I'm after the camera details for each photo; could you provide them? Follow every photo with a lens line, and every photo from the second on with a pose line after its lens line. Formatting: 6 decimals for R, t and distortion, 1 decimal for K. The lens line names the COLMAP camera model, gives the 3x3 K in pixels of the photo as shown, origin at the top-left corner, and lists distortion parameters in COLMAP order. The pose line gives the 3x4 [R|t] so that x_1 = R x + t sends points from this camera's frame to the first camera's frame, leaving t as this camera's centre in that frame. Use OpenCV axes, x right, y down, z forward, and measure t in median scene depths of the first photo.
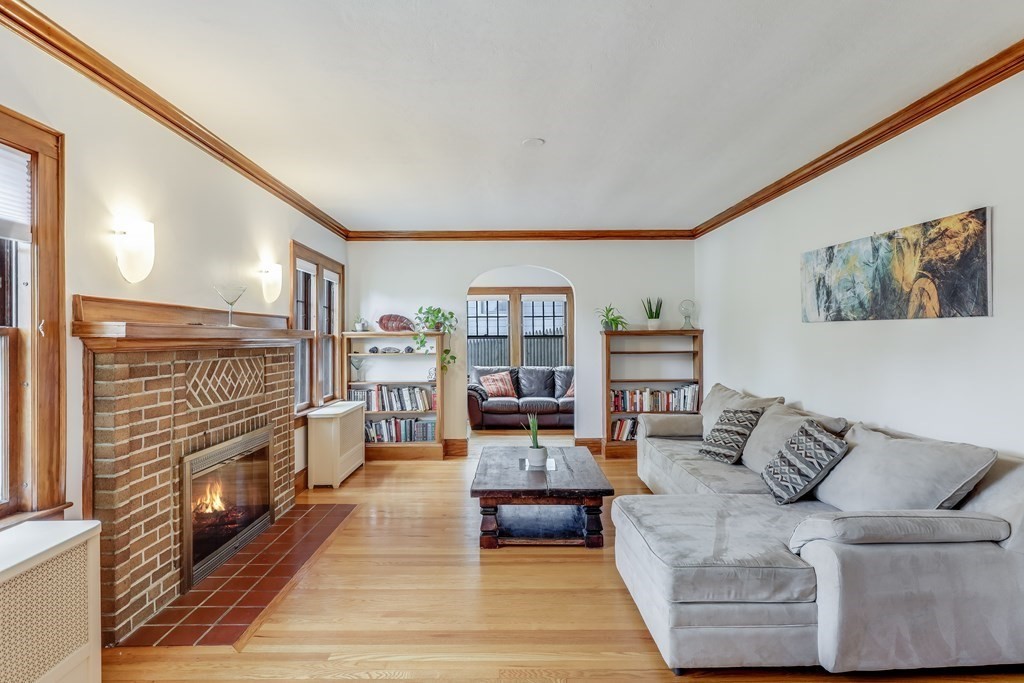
lens RADIAL K [[545.9, 0, 510.7], [0, 545.9, 342.9], [0, 0, 1]] dist [0.005745, 0.000675]
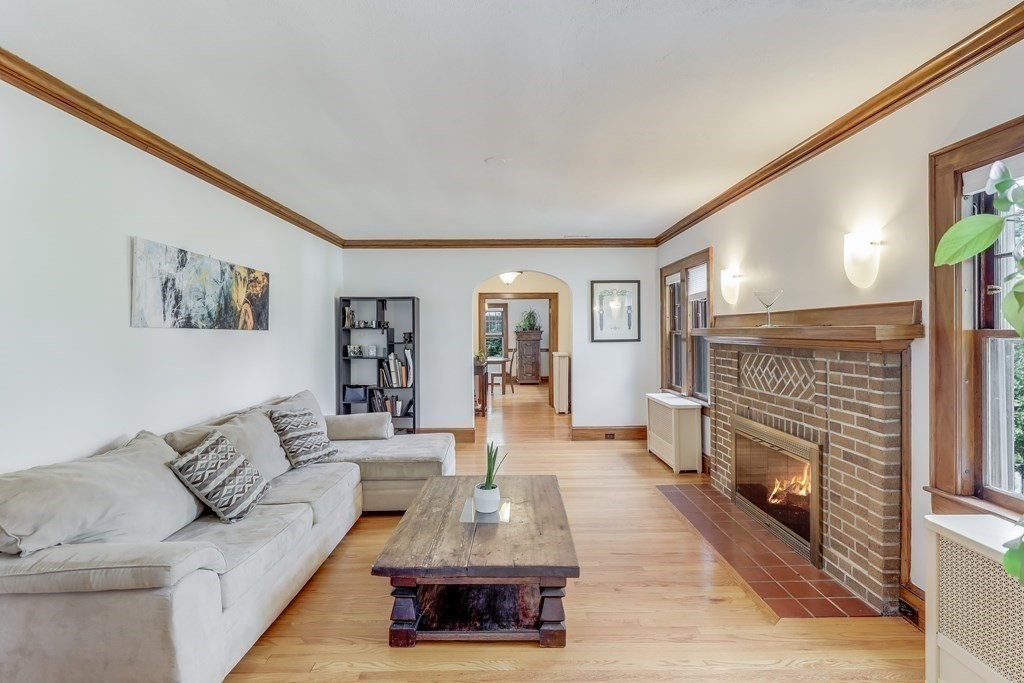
lens RADIAL K [[476.8, 0, 509.4], [0, 476.8, 337.2], [0, 0, 1]] dist [0.002355, -0.000300]
pose [[-0.999855, 0.013780, 0.009987, 0.005425], [0.013988, 0.999680, 0.021056, -0.020197], [-0.009694, 0.021193, -0.999728, 1.115396]]
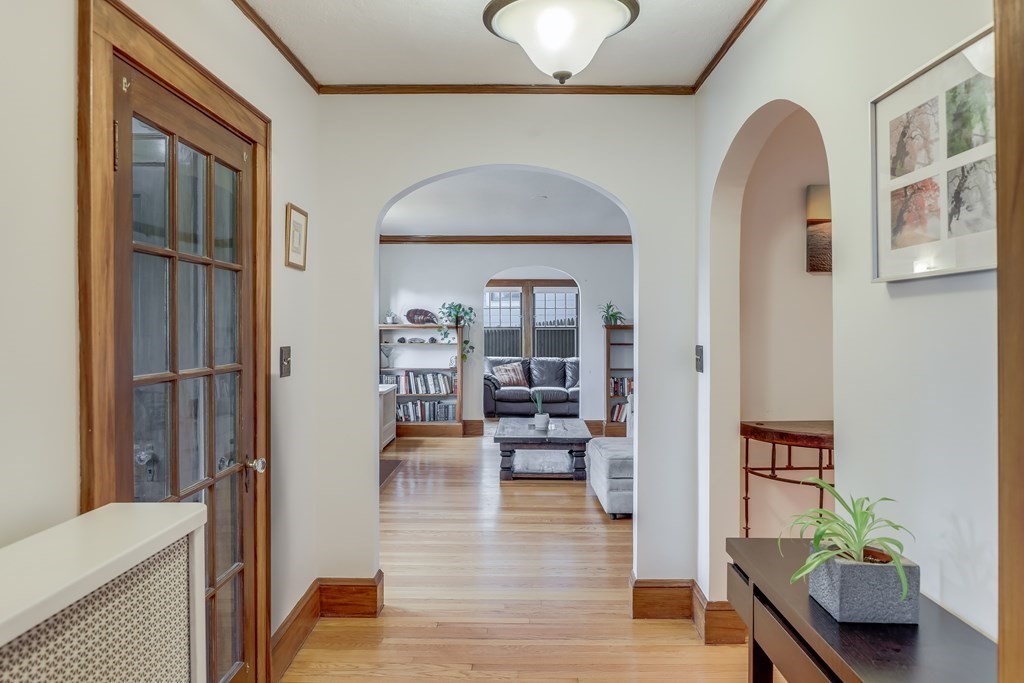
lens RADIAL K [[714.9, 0, 514.0], [0, 714.9, 332.6], [0, 0, 1]] dist [0.000193, 0.000022]
pose [[0.999889, 0.007292, -0.012995, 0.001533], [-0.007294, 0.999973, -0.000113, -0.004527], [0.012994, 0.000207, 0.999916, -0.491204]]
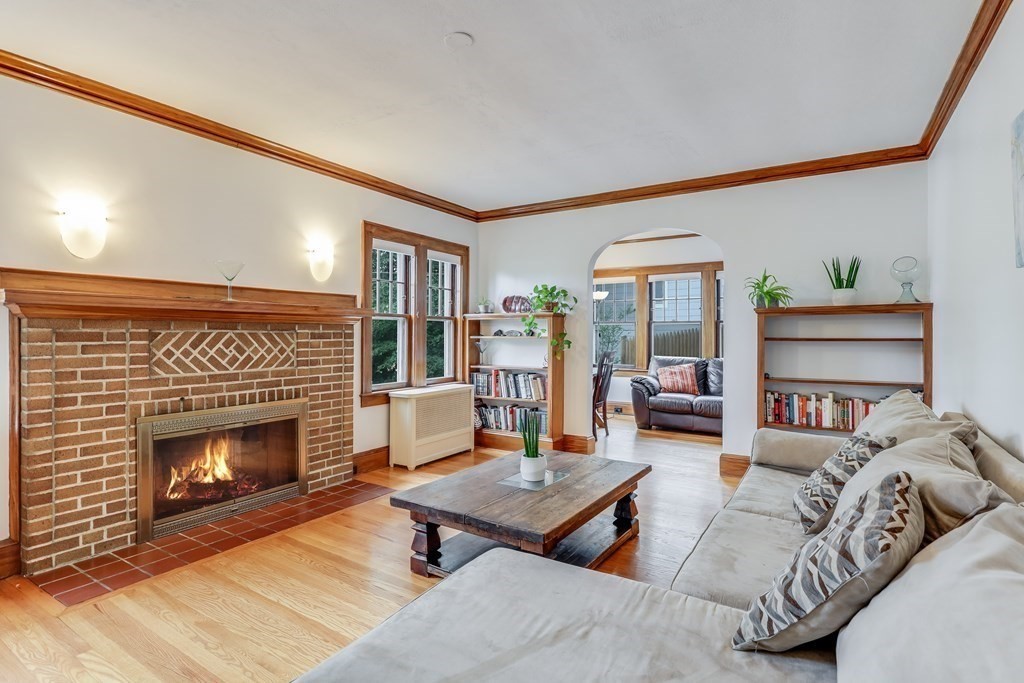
lens RADIAL K [[518.5, 0, 515.2], [0, 518.5, 336.6], [0, 0, 1]] dist [0.004059, 0.000264]
pose [[0.836975, 0.011116, -0.547128, 0.280603], [-0.011524, 0.999930, 0.002686, 0.017017], [0.547120, 0.004057, 0.837044, 0.260053]]
